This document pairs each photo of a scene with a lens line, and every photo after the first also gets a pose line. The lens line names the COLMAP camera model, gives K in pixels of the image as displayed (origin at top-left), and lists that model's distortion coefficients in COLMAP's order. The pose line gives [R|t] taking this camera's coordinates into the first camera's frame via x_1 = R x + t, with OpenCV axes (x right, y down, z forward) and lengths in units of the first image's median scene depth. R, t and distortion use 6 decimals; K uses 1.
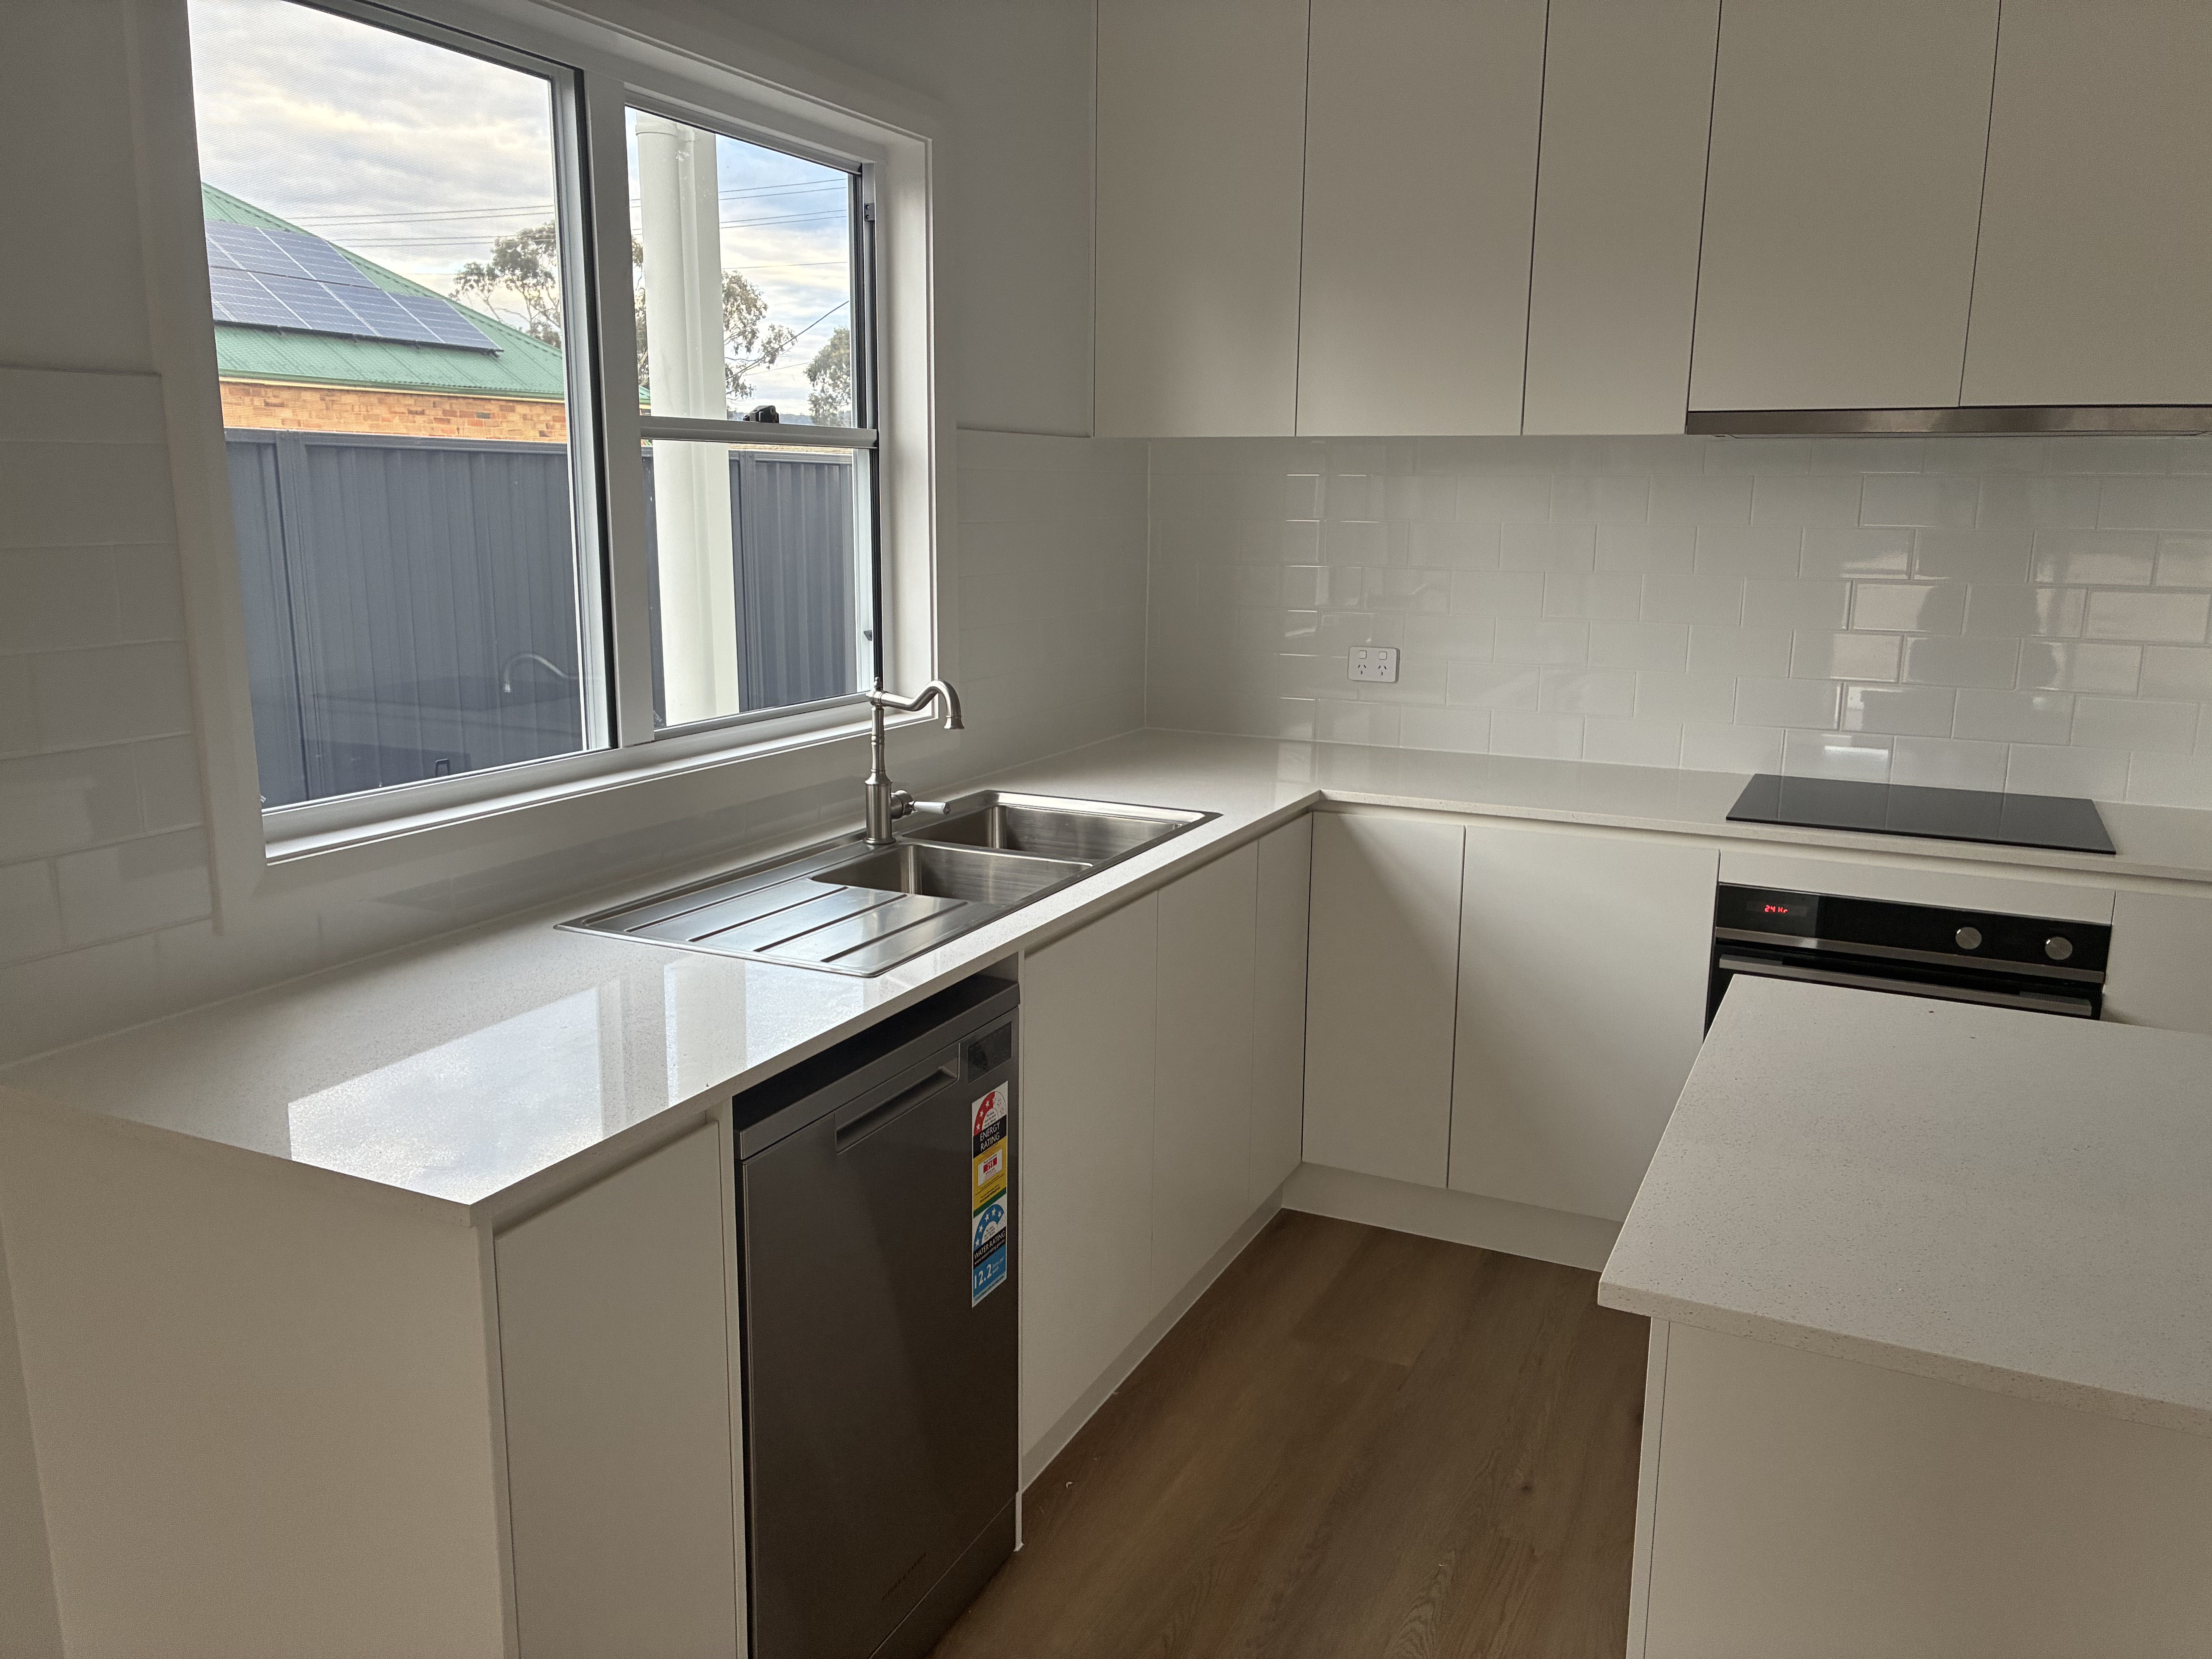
lens RADIAL K [[1643.4, 0, 1106.0], [0, 1643.4, 829.5], [0, 0, 1]] dist [0.027623, 0.000519]
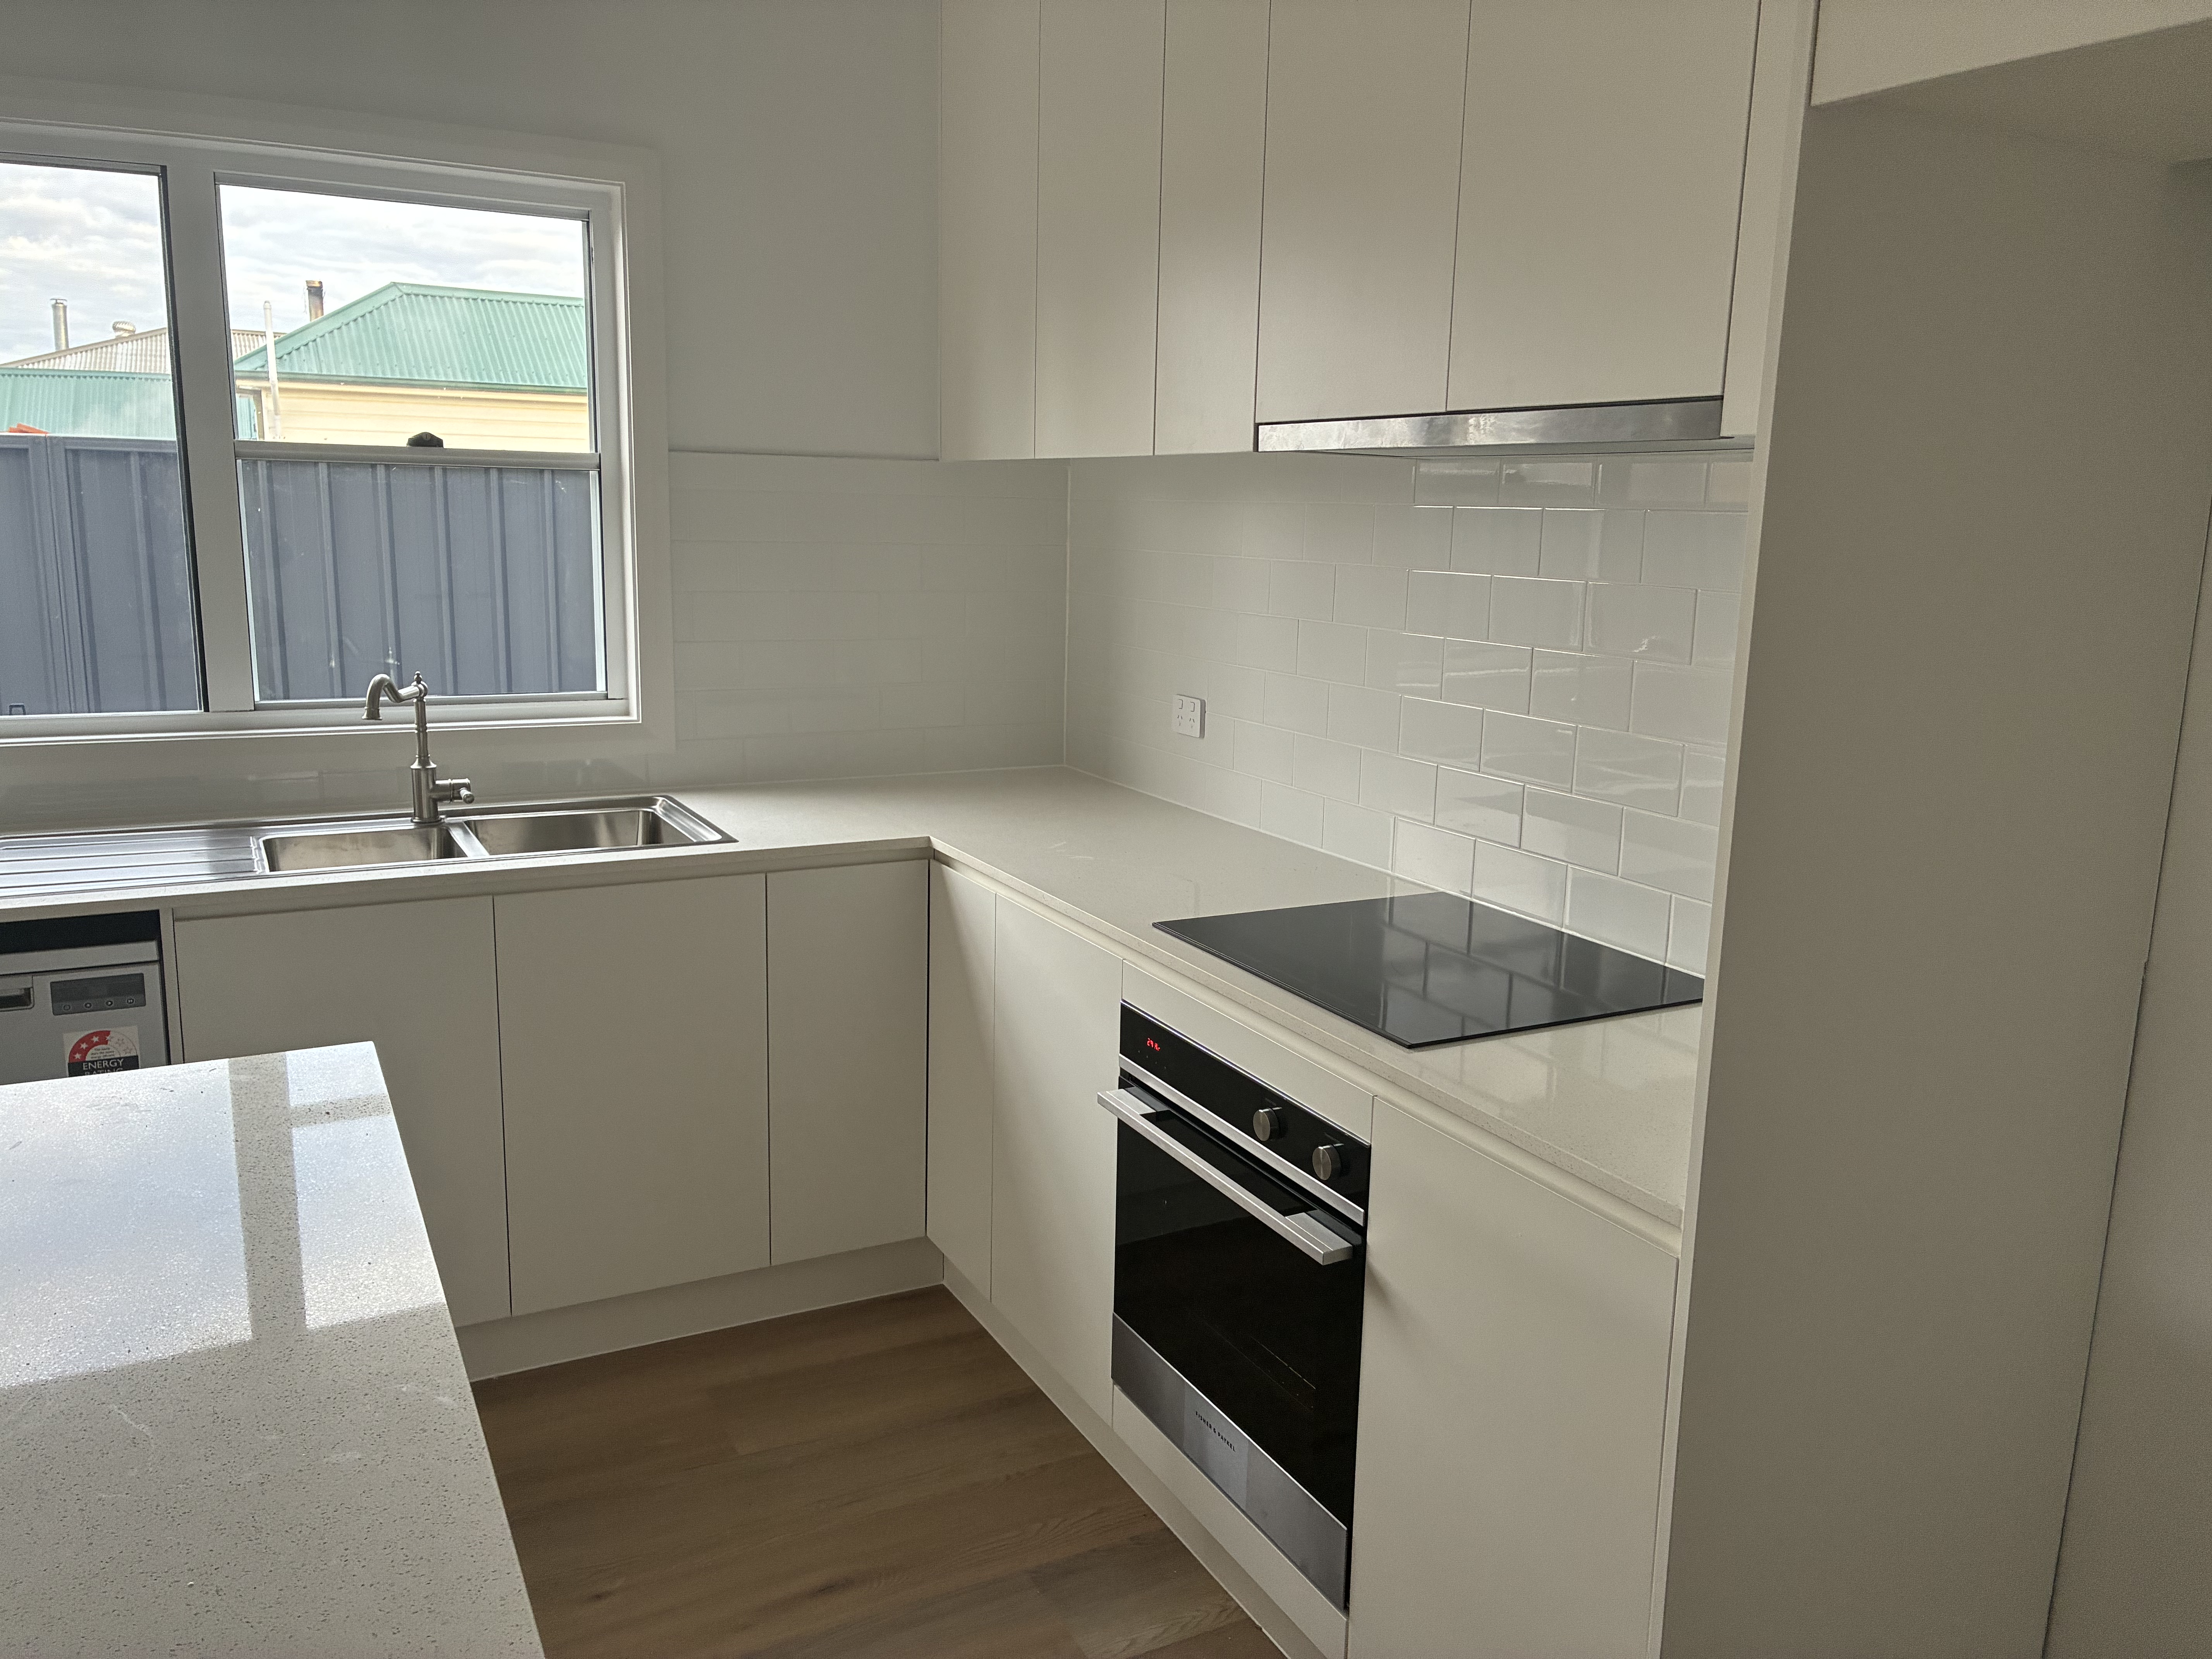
lens RADIAL K [[1709.2, 0, 1106.0], [0, 1709.2, 829.5], [0, 0, 1]] dist [0.048307, 0.003254]
pose [[0.800155, 0.121639, -0.587329, 0.776186], [-0.132137, 0.990911, 0.025205, -0.065986], [0.585057, 0.057440, 0.808955, 0.279848]]
